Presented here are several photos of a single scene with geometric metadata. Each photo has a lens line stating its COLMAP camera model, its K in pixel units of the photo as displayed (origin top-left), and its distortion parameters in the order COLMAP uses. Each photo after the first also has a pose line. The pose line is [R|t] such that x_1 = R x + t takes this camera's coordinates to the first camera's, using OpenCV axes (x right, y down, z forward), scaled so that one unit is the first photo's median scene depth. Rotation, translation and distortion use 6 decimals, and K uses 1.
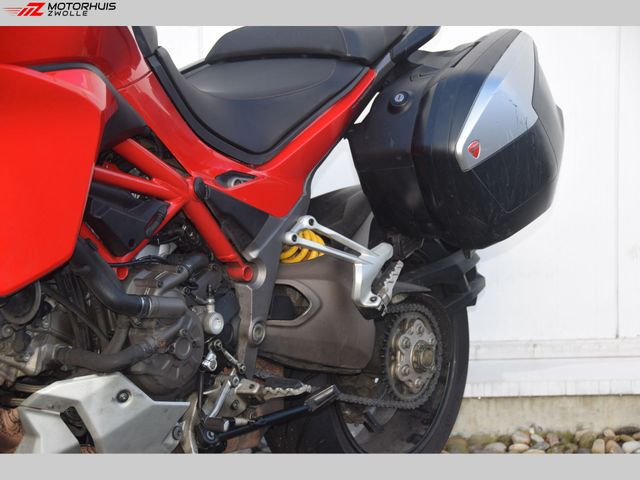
lens RADIAL K [[1628.7, 0, 320.0], [0, 1628.7, 240.0], [0, 0, 1]] dist [0.527845, 0.064021]
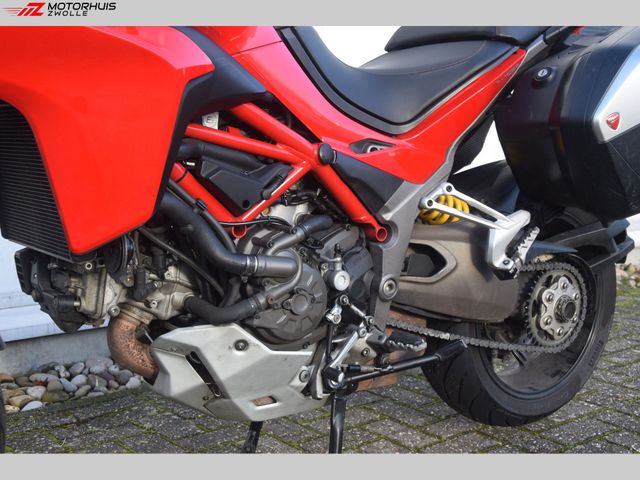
lens RADIAL K [[825.1, 0, 320.0], [0, 825.1, 240.0], [0, 0, 1]] dist [0.108775, 0.017072]
pose [[0.953910, 0.052602, -0.295447, 0.082120], [-0.034721, 0.997252, 0.065449, -0.010746], [0.298078, -0.052174, 0.953115, 0.474919]]
